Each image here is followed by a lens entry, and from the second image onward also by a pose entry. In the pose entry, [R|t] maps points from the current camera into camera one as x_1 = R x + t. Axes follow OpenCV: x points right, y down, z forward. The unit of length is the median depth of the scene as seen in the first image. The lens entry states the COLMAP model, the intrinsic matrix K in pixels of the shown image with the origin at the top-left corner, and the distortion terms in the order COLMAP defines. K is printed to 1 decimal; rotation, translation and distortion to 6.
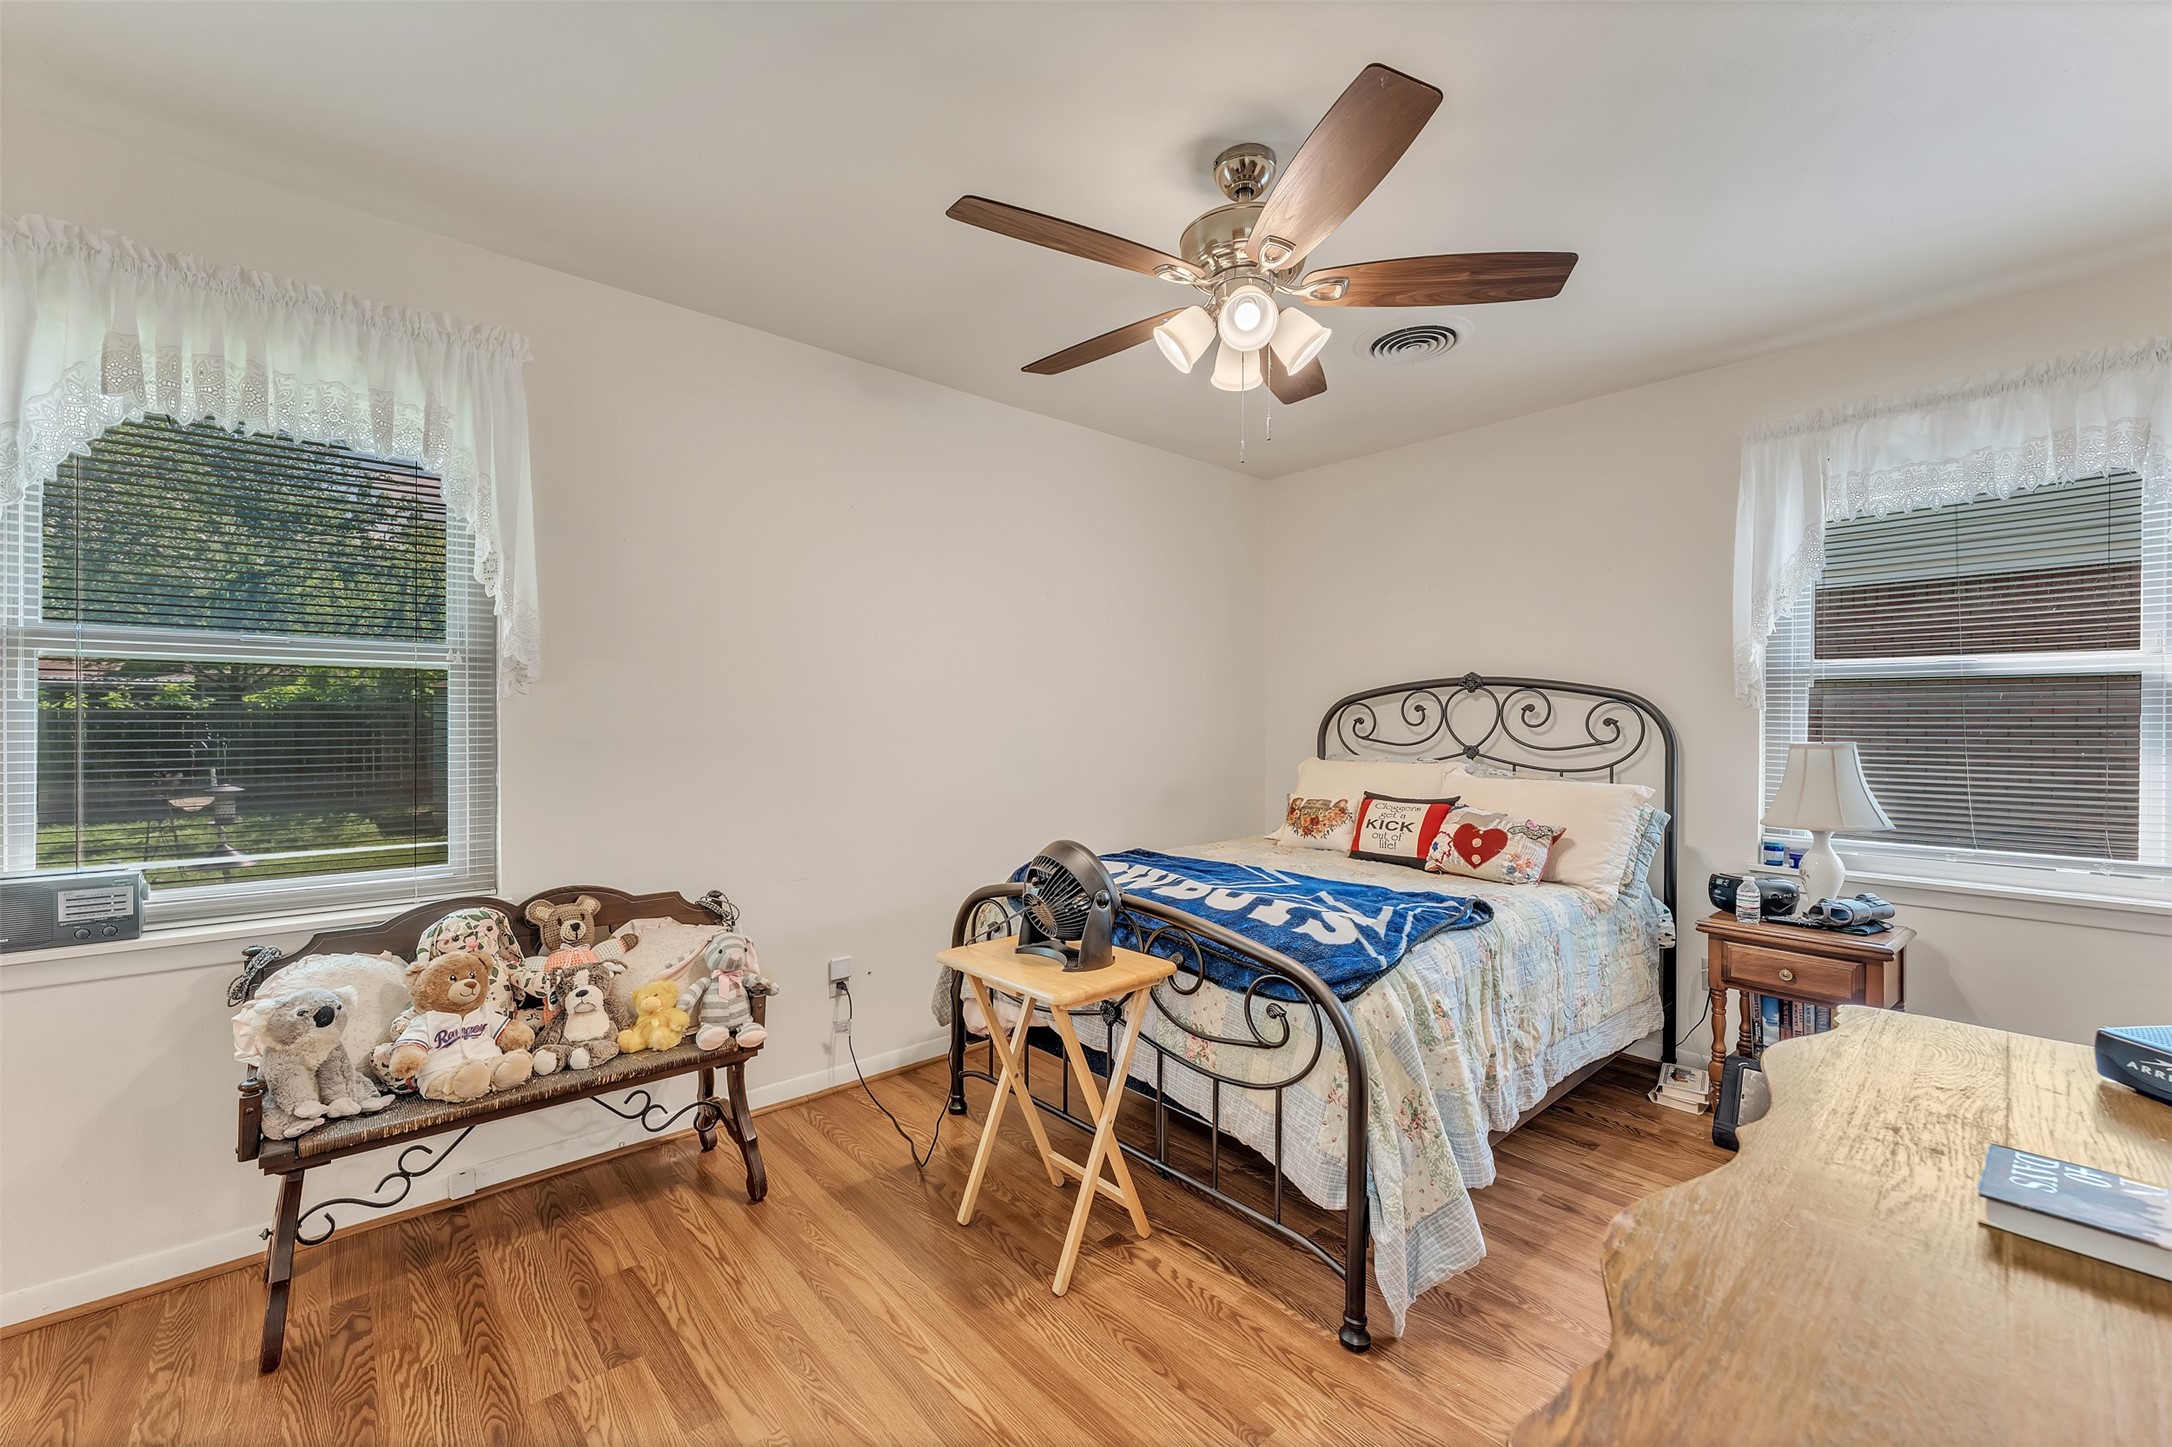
lens RADIAL K [[880.7, 0, 1080.9], [0, 880.7, 724.9], [0, 0, 1]] dist [-0.005807, -0.000883]
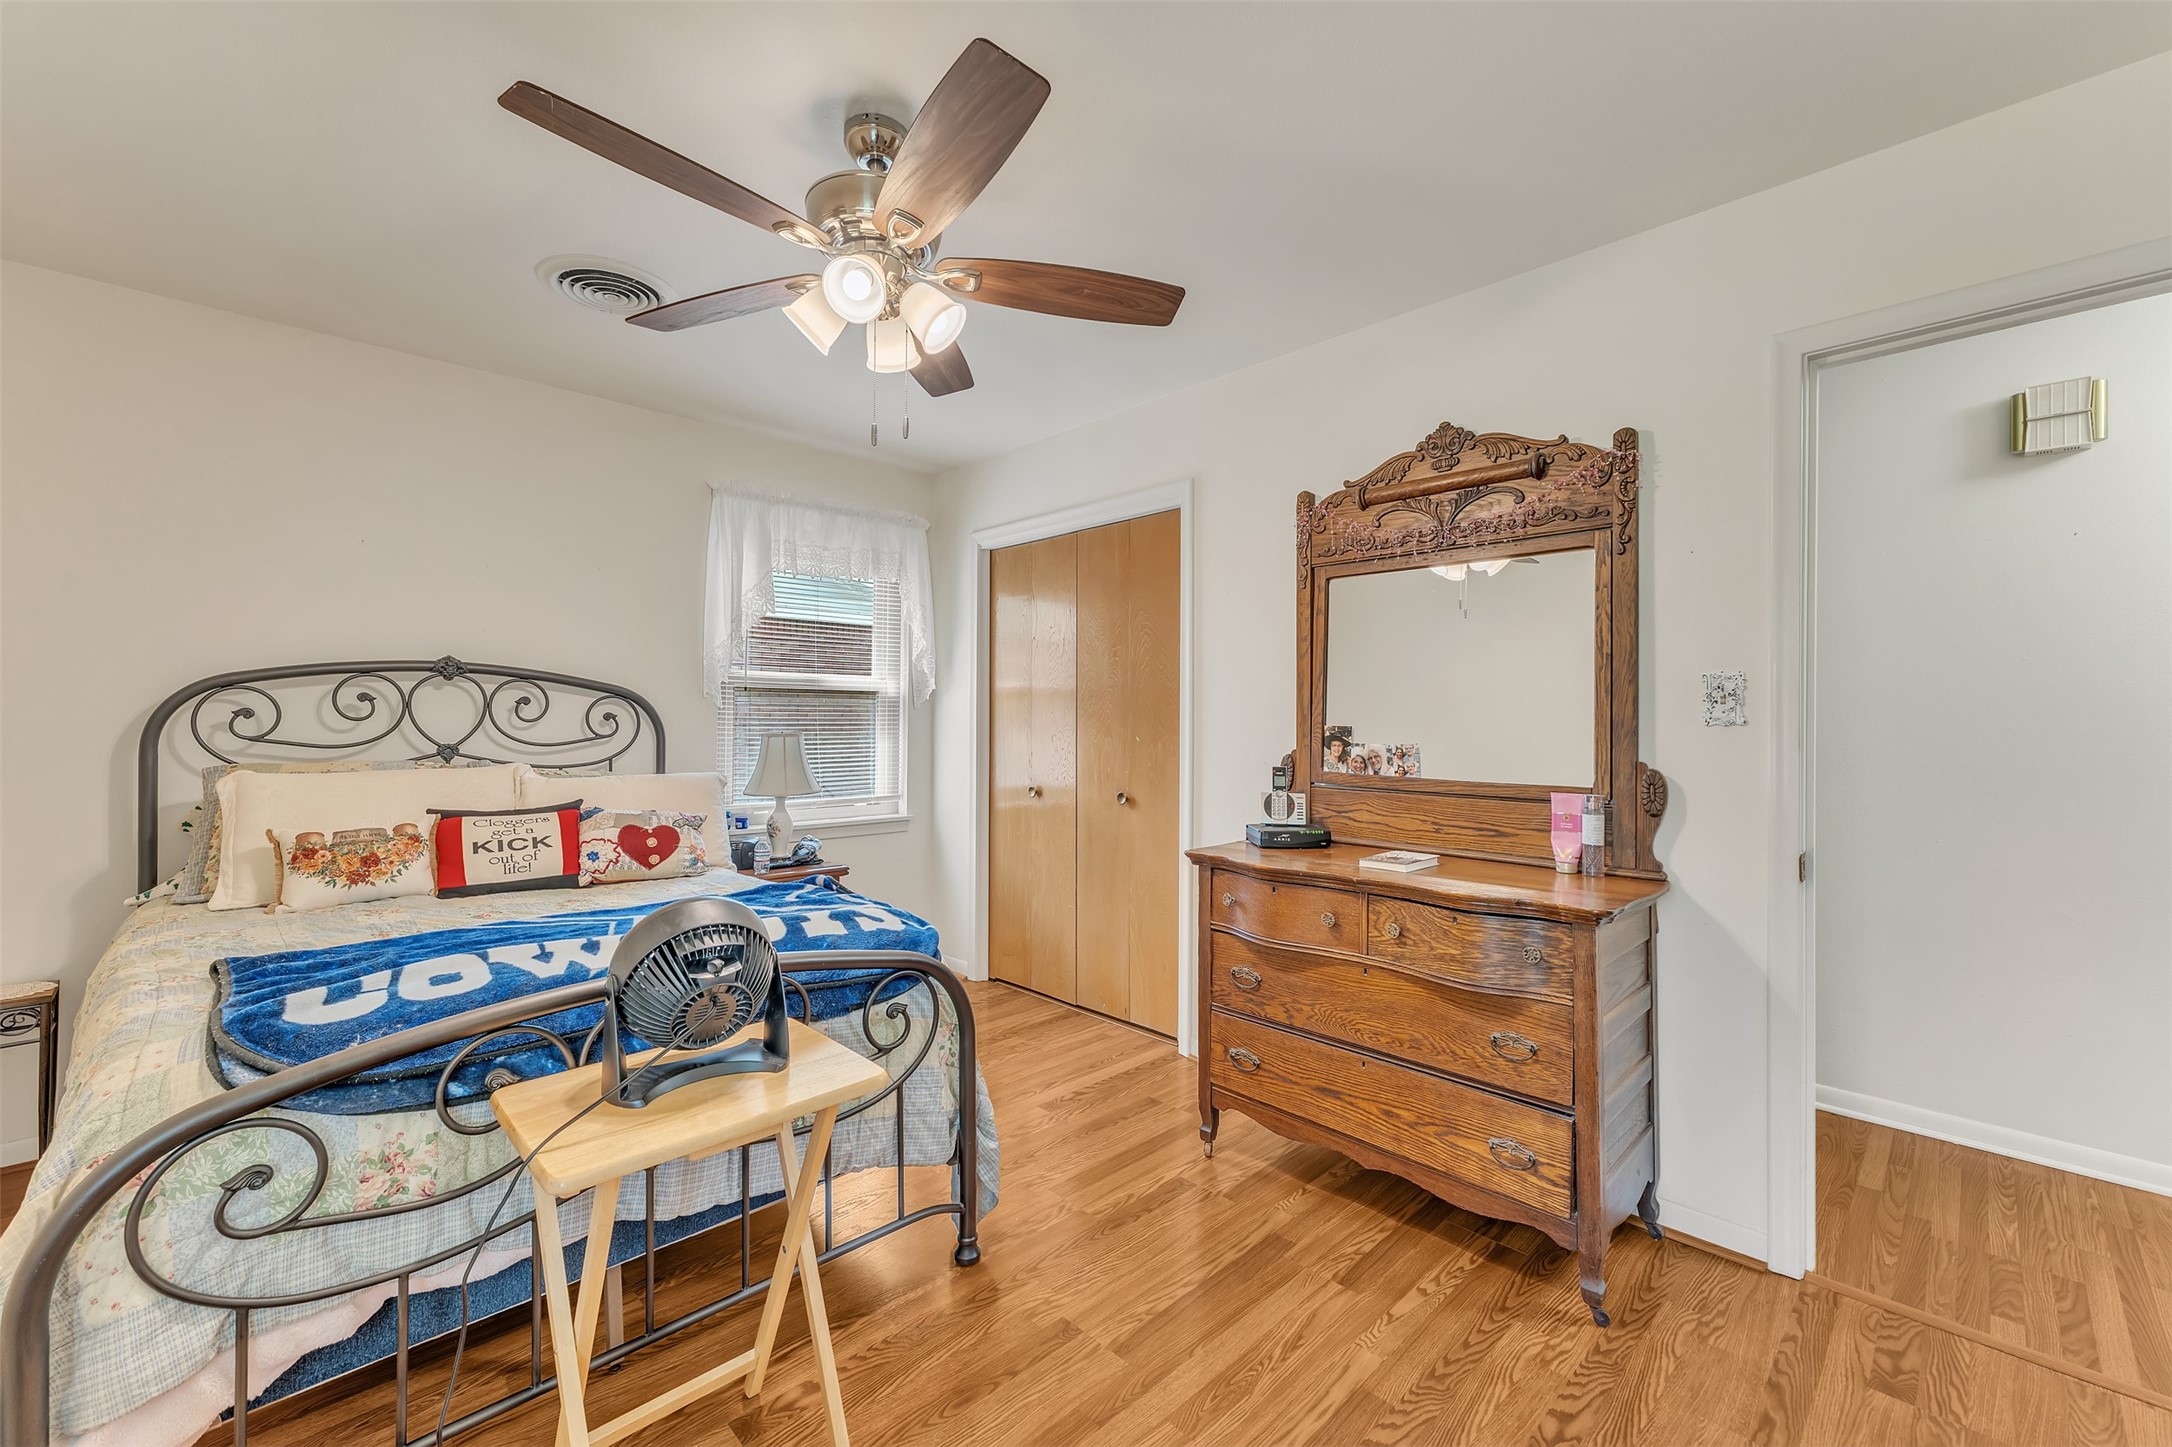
lens RADIAL K [[880.7, 0, 1085.9], [0, 880.7, 719.6], [0, 0, 1]] dist [-0.005807, -0.000883]
pose [[-0.065475, -0.001142, 0.997854, -0.496395], [-0.002010, 0.999997, 0.001013, -0.002245], [-0.997852, -0.001940, -0.065477, 0.539681]]
